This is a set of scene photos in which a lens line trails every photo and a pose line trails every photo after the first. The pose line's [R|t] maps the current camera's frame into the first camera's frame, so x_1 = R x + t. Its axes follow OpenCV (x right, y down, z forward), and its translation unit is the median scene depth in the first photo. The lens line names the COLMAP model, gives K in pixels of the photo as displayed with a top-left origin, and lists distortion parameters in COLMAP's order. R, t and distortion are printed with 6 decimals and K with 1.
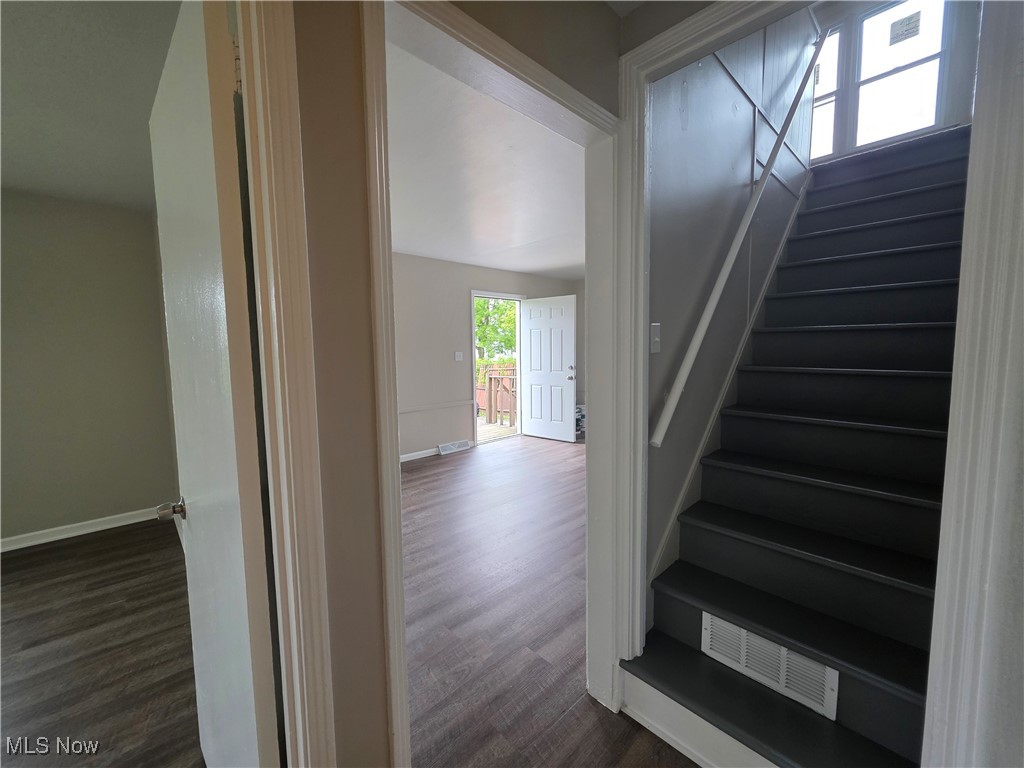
lens RADIAL K [[408.3, 0, 511.1], [0, 408.3, 385.9], [0, 0, 1]] dist [-0.003864, 0.002147]
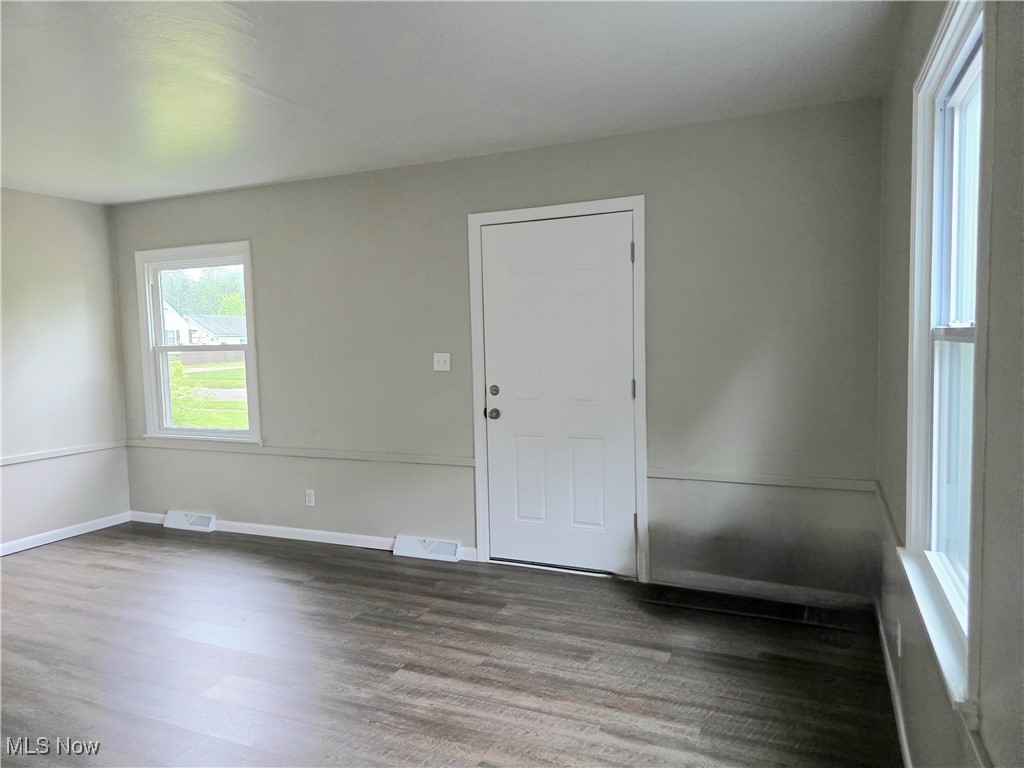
lens RADIAL K [[684.6, 0, 506.6], [0, 684.6, 378.9], [0, 0, 1]] dist [0.051290, -0.039185]
pose [[0.384604, 0.055872, -0.921389, 0.610939], [-0.071509, 0.996970, 0.030606, -0.079176], [0.920308, 0.054116, 0.387434, 0.727412]]
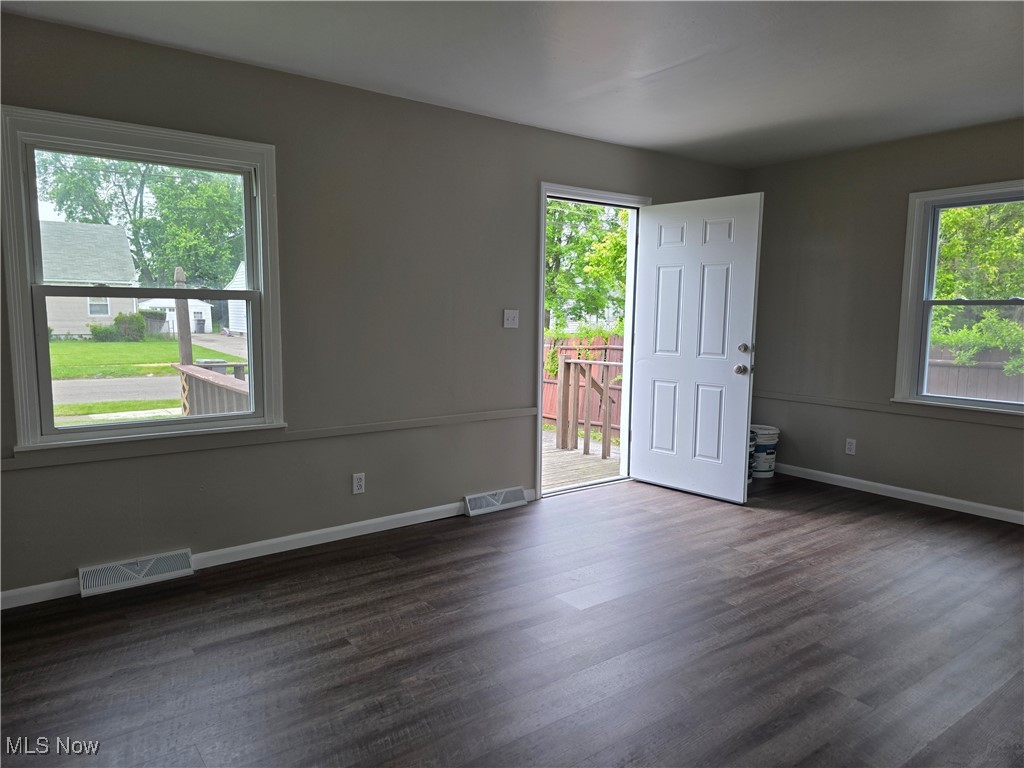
lens RADIAL K [[684.6, 0, 510.0], [0, 684.6, 388.4], [0, 0, 1]] dist [0.051290, -0.039185]
pose [[0.992247, 0.035231, -0.119185, -0.026415], [-0.032797, 0.999213, 0.022320, -0.006472], [0.119877, -0.018238, 0.992621, 0.168260]]
